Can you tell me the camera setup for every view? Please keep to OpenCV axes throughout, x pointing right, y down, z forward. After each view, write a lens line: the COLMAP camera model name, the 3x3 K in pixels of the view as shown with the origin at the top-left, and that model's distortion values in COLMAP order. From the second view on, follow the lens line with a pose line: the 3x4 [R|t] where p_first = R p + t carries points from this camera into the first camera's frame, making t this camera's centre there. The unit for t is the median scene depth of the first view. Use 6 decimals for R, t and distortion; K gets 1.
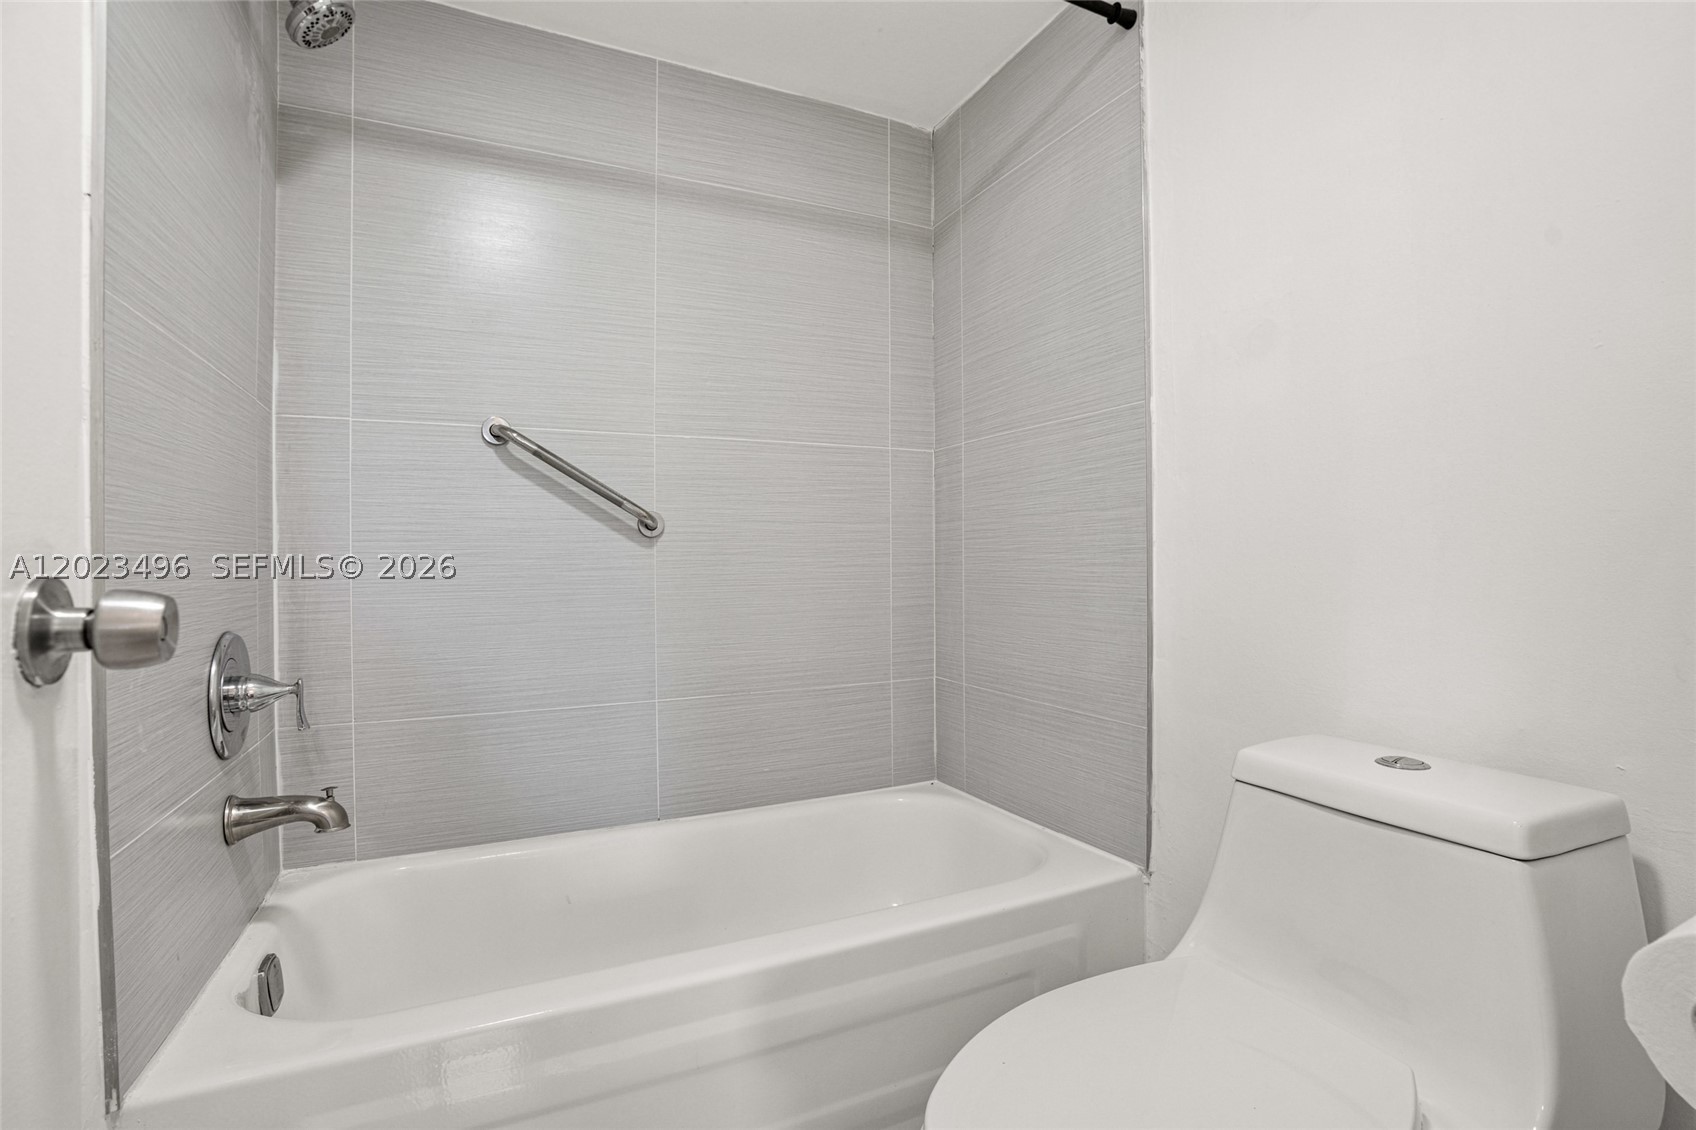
lens RADIAL K [[767.7, 0, 852.3], [0, 767.7, 560.8], [0, 0, 1]] dist [-0.014110, 0.005929]
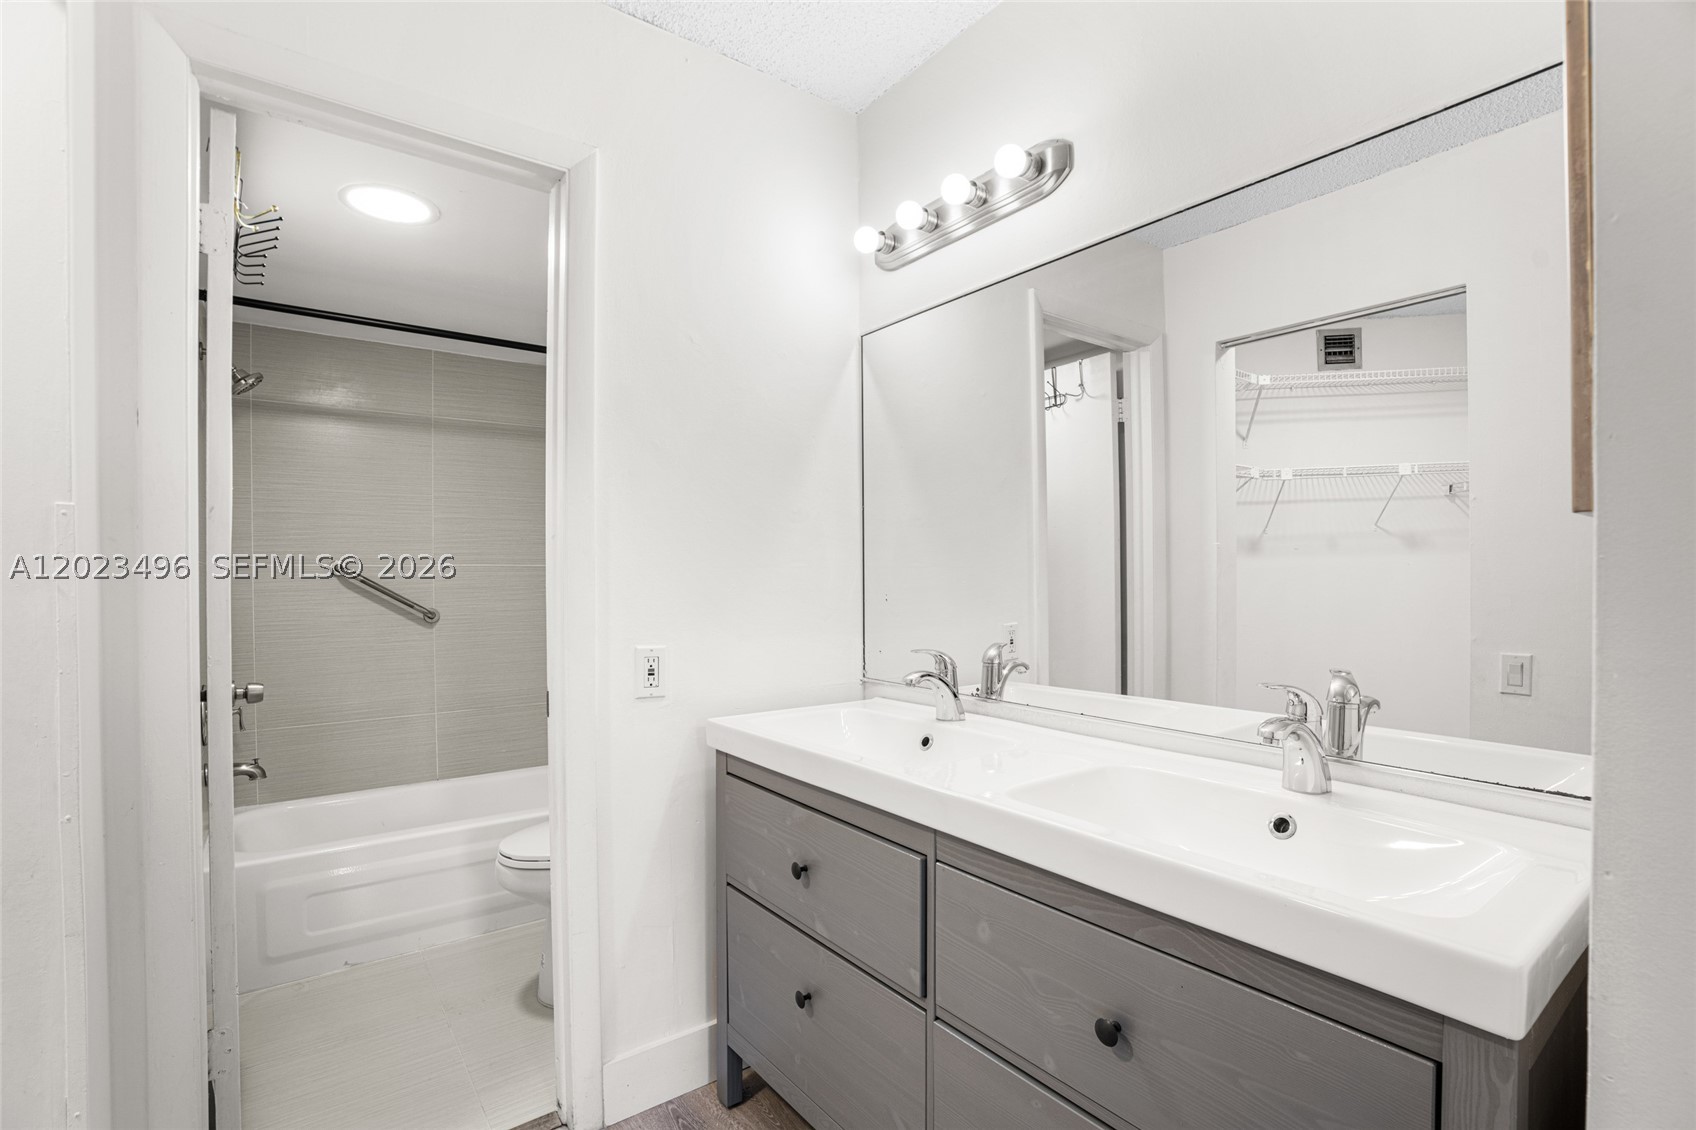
lens RADIAL K [[767.7, 0, 840.6], [0, 767.7, 573.2], [0, 0, 1]] dist [-0.014110, 0.005929]
pose [[0.986854, -0.010075, 0.161299, 0.417020], [0.010252, 0.999947, -0.000264, -0.144106], [-0.161288, 0.001914, 0.986906, -0.976857]]
